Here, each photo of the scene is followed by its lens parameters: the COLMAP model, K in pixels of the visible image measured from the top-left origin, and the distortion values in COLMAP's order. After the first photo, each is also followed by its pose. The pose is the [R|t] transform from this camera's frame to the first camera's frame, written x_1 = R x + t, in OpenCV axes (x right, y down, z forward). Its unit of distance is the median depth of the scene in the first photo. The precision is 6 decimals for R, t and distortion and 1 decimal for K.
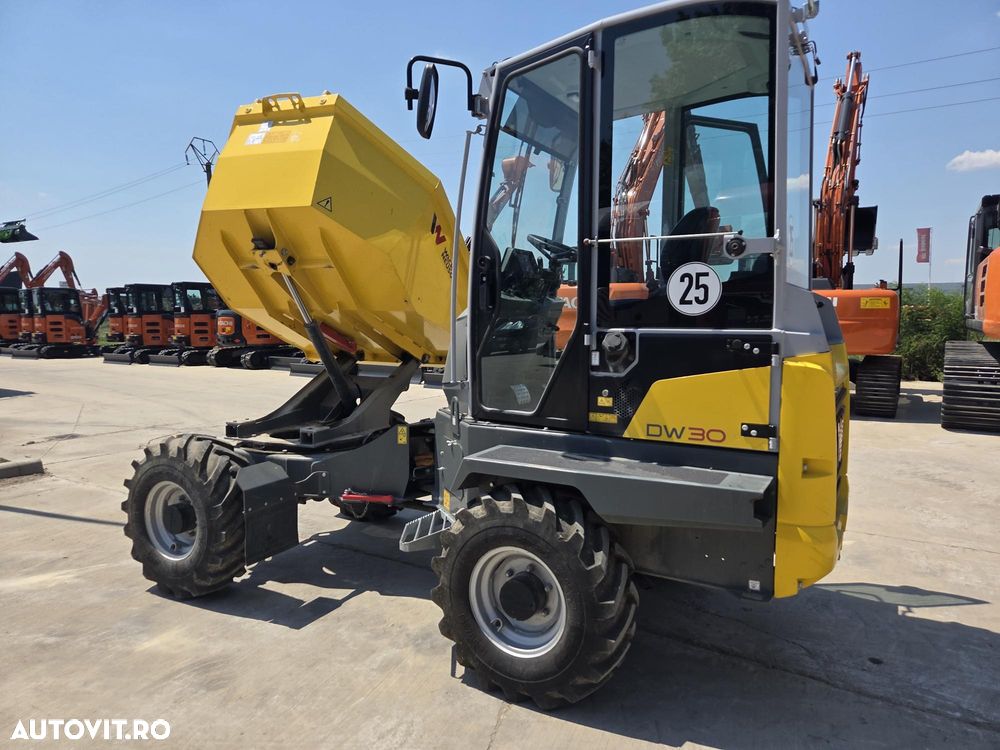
lens RADIAL K [[667.1, 0, 494.7], [0, 667.1, 383.9], [0, 0, 1]] dist [0.069643, -0.049989]
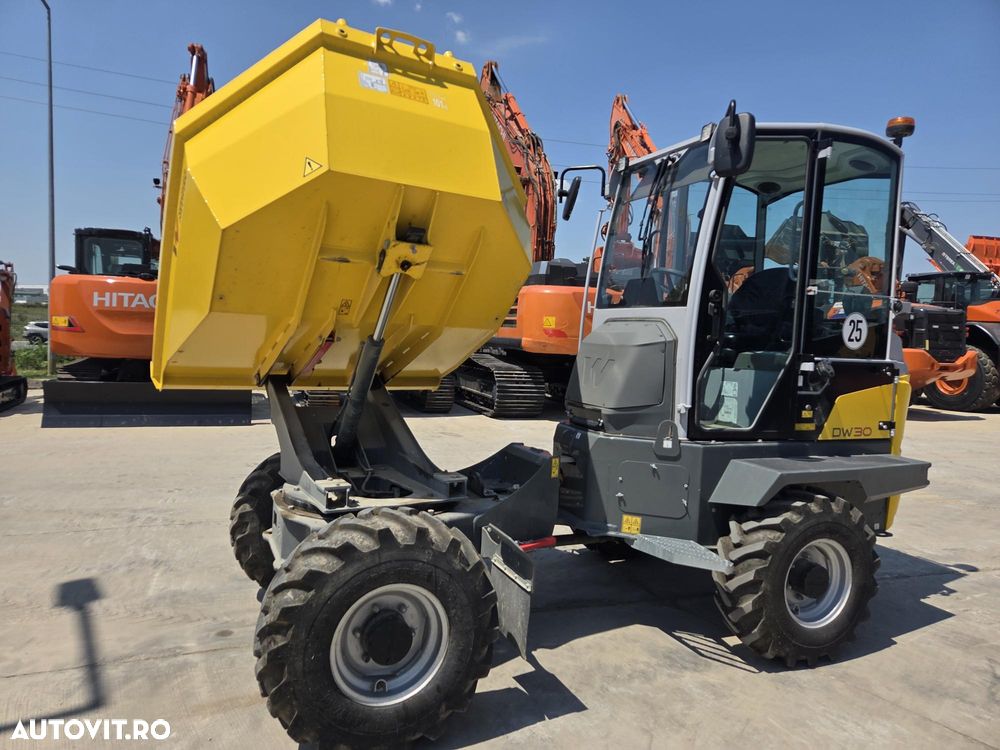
lens RADIAL K [[667.3, 0, 506.2], [0, 667.3, 381.4], [0, 0, 1]] dist [0.070143, -0.050631]
pose [[0.602337, -0.033348, 0.797545, -1.075469], [0.037230, 0.999213, 0.013662, -0.066791], [-0.797373, 0.021464, 0.603105, 0.593533]]
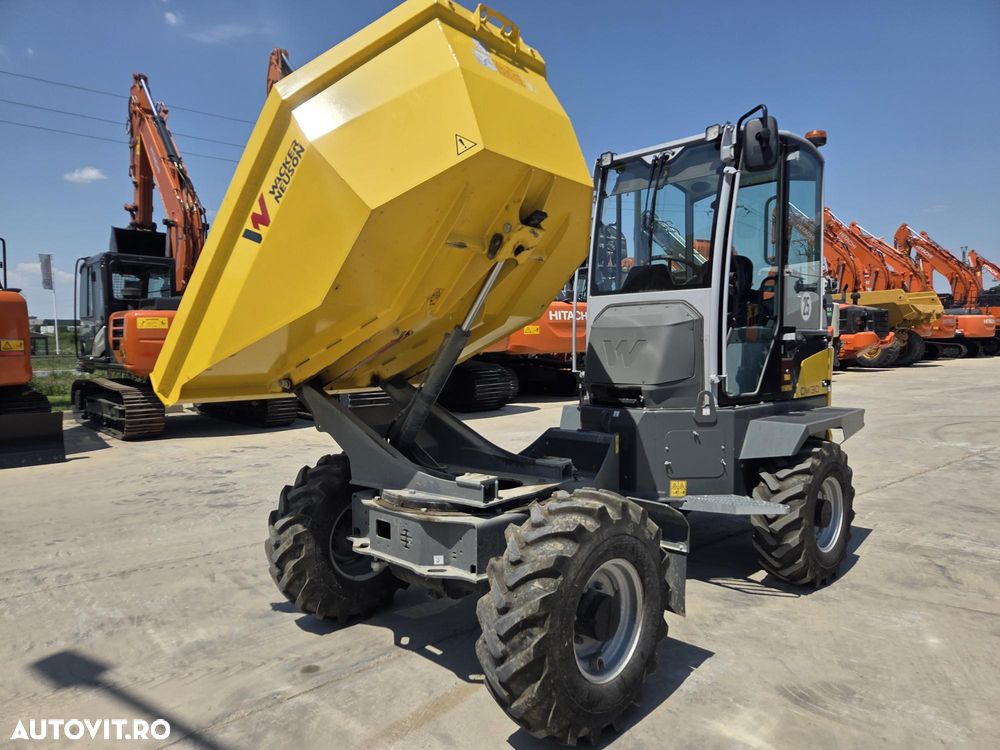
lens RADIAL K [[668.4, 0, 509.7], [0, 668.4, 387.0], [0, 0, 1]] dist [0.065312, -0.042137]
pose [[0.274355, -0.070470, 0.959043, -1.309711], [0.107886, 0.993270, 0.042122, -0.074265], [-0.955557, 0.091911, 0.280112, 1.034186]]
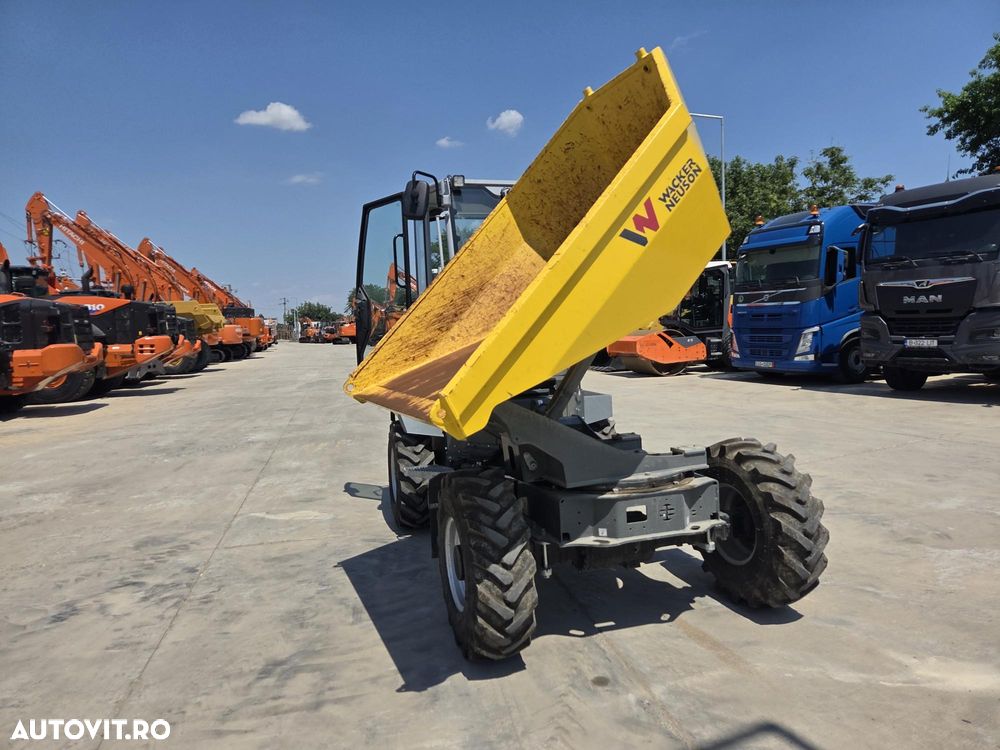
lens RADIAL K [[657.7, 0, 500.0], [0, 657.7, 375.0], [0, 0, 1]] dist [0.068413, -0.047211]
pose [[-0.711864, -0.021440, 0.701990, -1.033783], [0.107798, 0.984354, 0.139377, -0.224558], [-0.693995, 0.174891, -0.698415, 2.264990]]
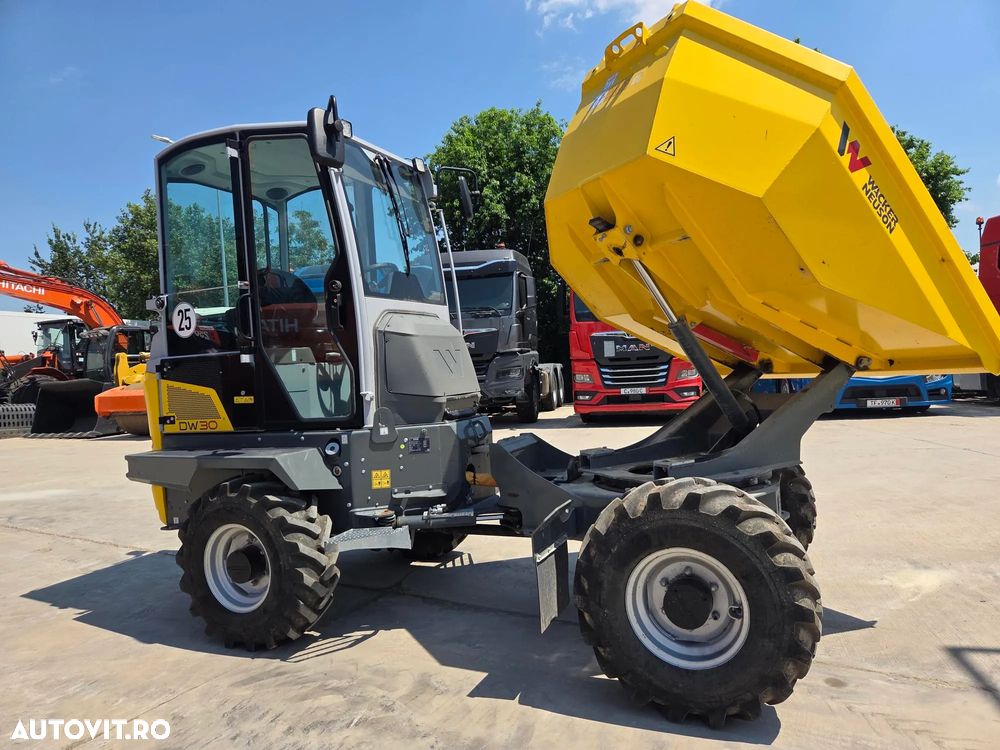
lens RADIAL K [[667.3, 0, 506.2], [0, 667.3, 381.4], [0, 0, 1]] dist [0.070143, -0.050631]
pose [[-0.995542, 0.058114, -0.074285, -0.045955], [0.048434, 0.990841, 0.126050, -0.174574], [0.080930, 0.121890, -0.989239, 2.374491]]
